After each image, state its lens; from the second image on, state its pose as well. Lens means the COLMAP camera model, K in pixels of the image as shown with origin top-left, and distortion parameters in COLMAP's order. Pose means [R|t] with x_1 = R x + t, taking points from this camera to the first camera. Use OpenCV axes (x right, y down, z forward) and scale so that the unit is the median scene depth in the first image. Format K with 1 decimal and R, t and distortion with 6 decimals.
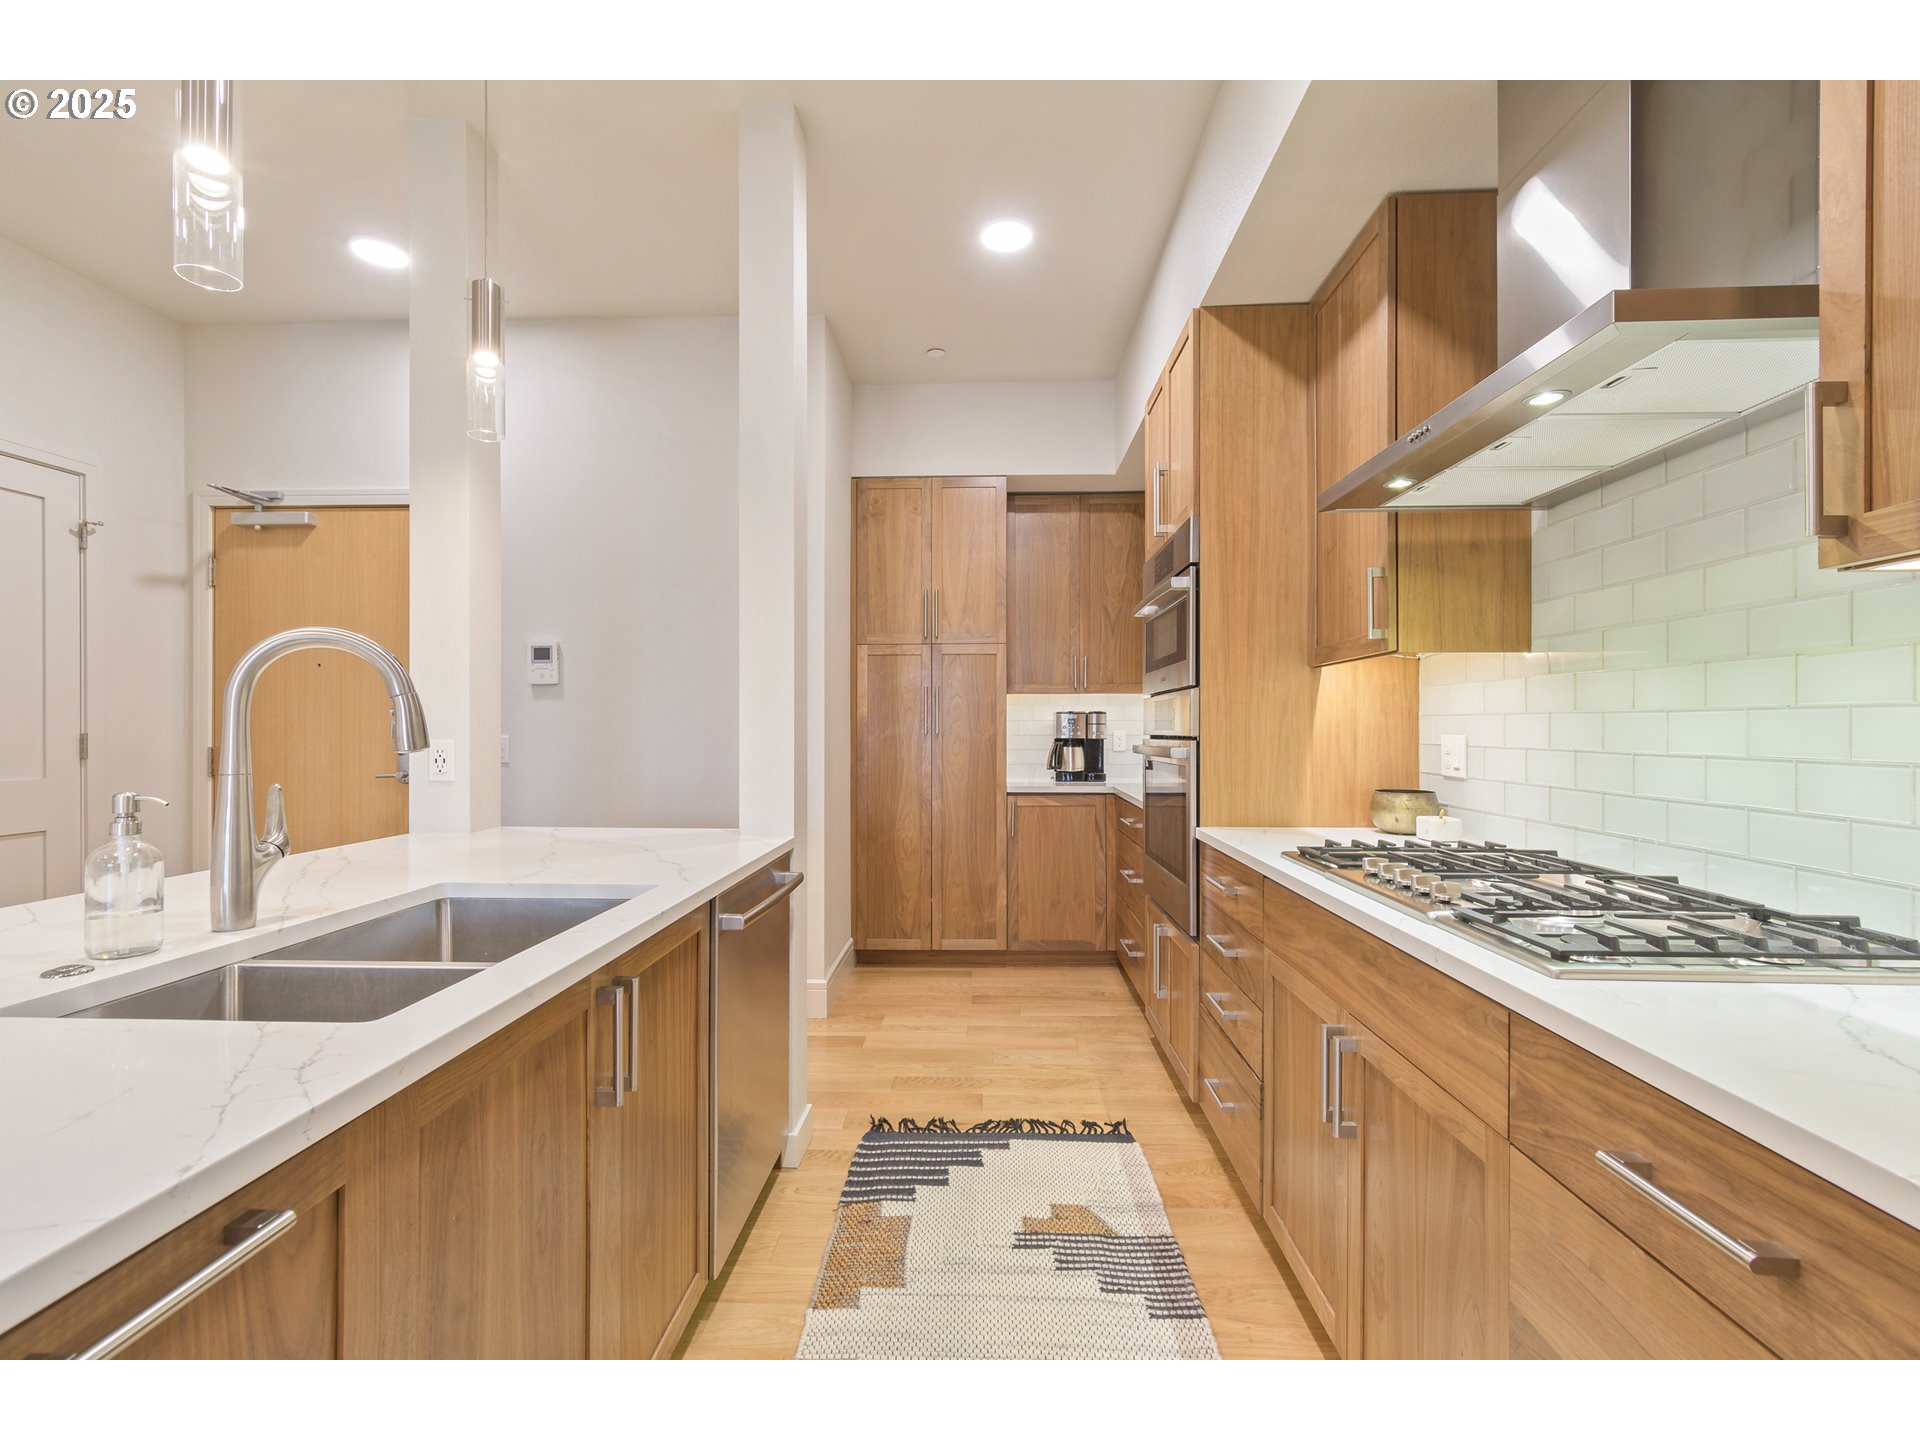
lens RADIAL K [[850.0, 0, 957.4], [0, 850.0, 727.2], [0, 0, 1]] dist [0.001729, 0.000031]
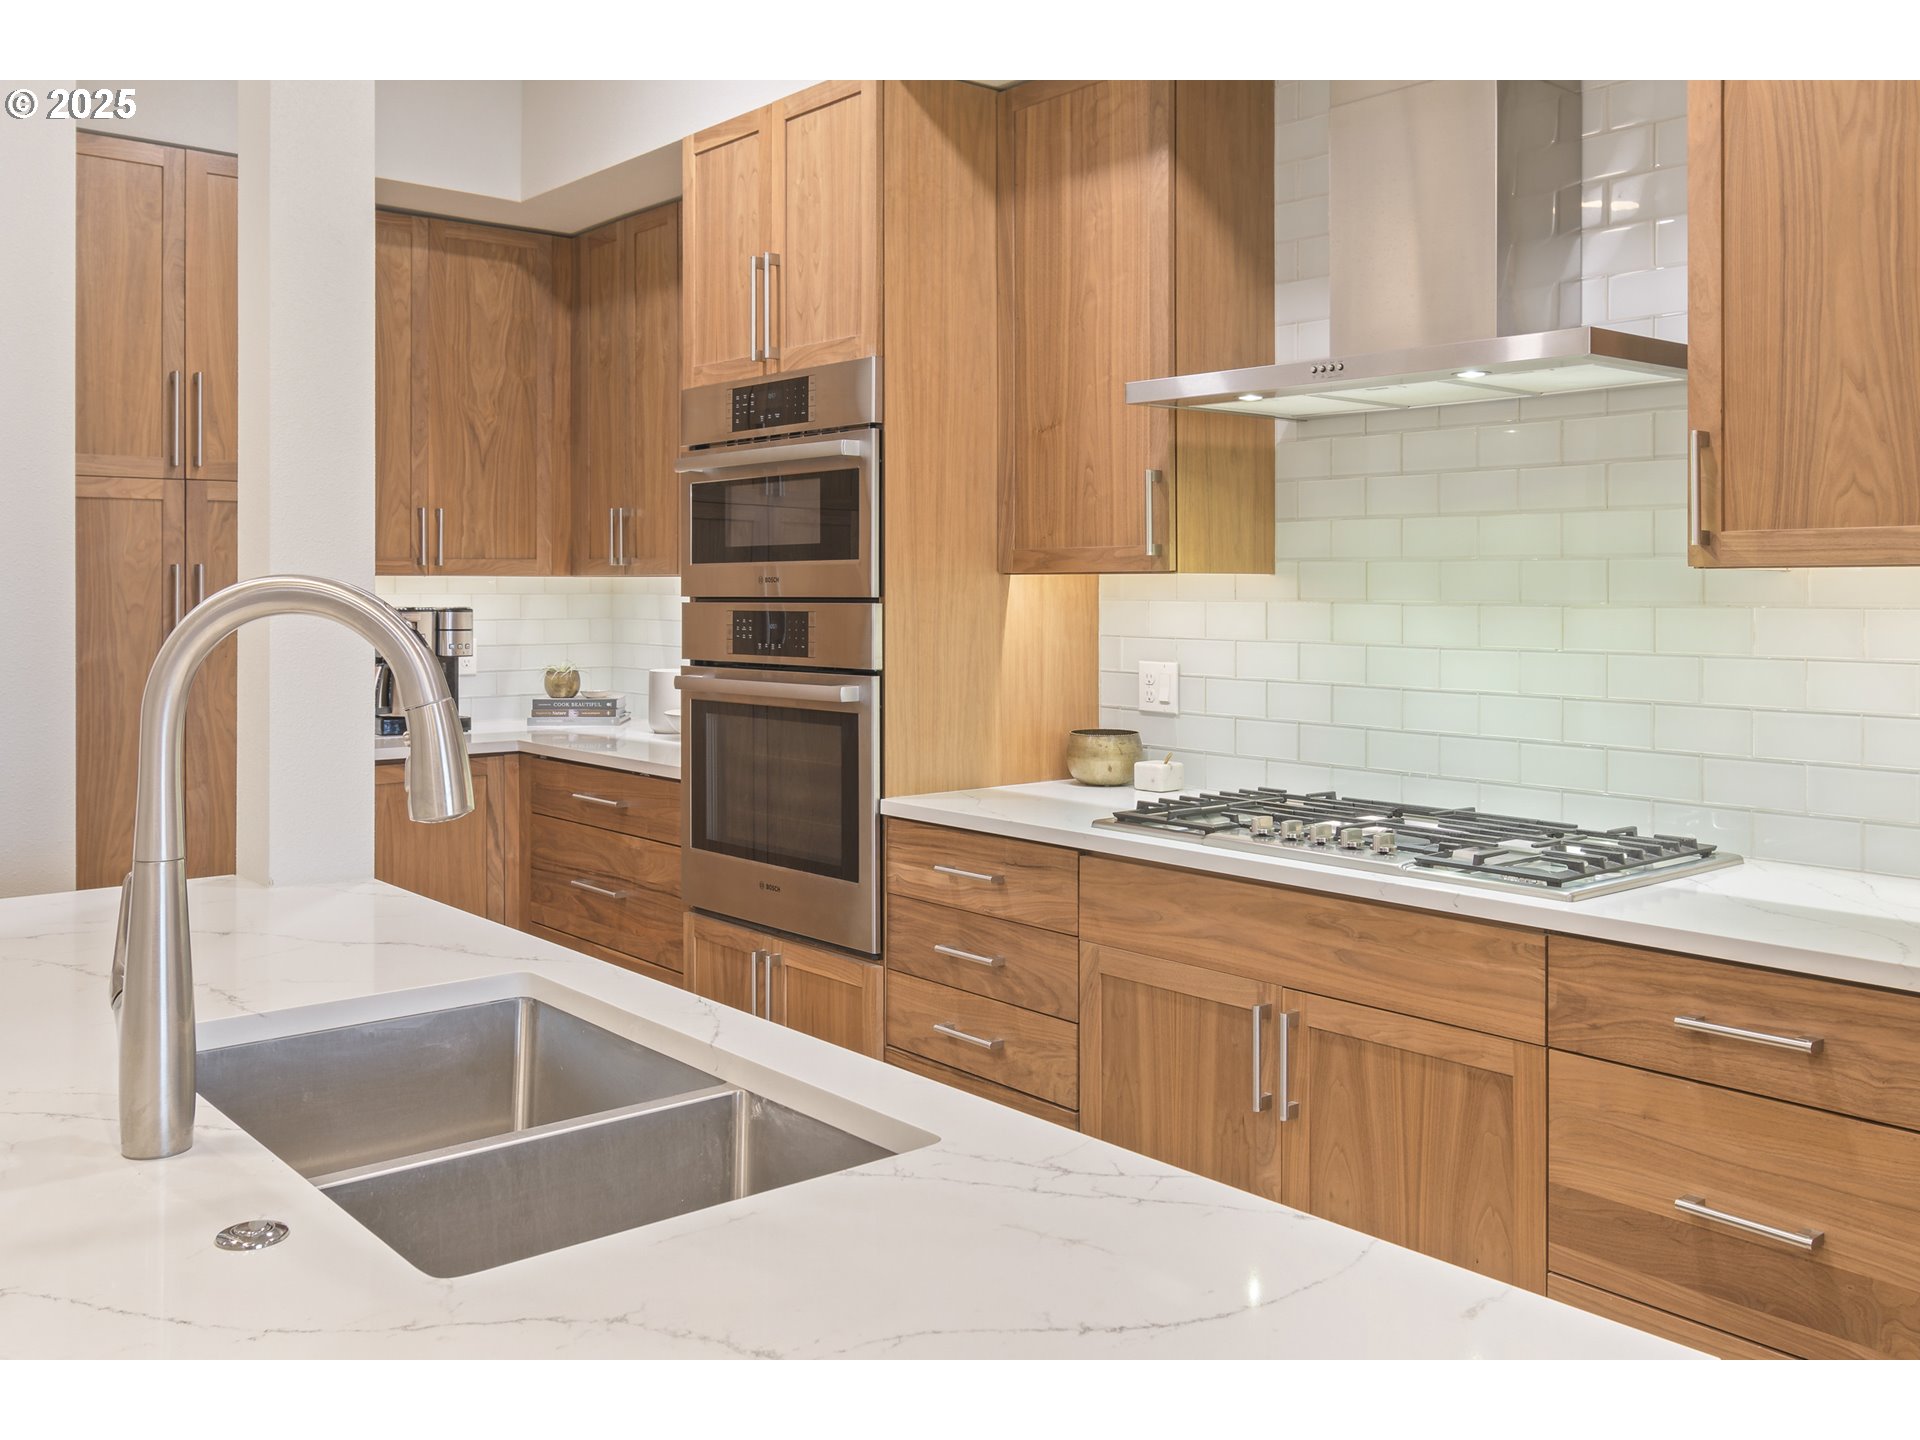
lens RADIAL K [[1626.3, 0, 961.7], [0, 1626.3, 602.4], [0, 0, 1]] dist [-0.000005, 0.002200]
pose [[0.736584, -0.004673, 0.676330, -0.582821], [-0.000857, 0.999969, 0.007843, -0.056301], [-0.676345, -0.006357, 0.736557, -0.039161]]
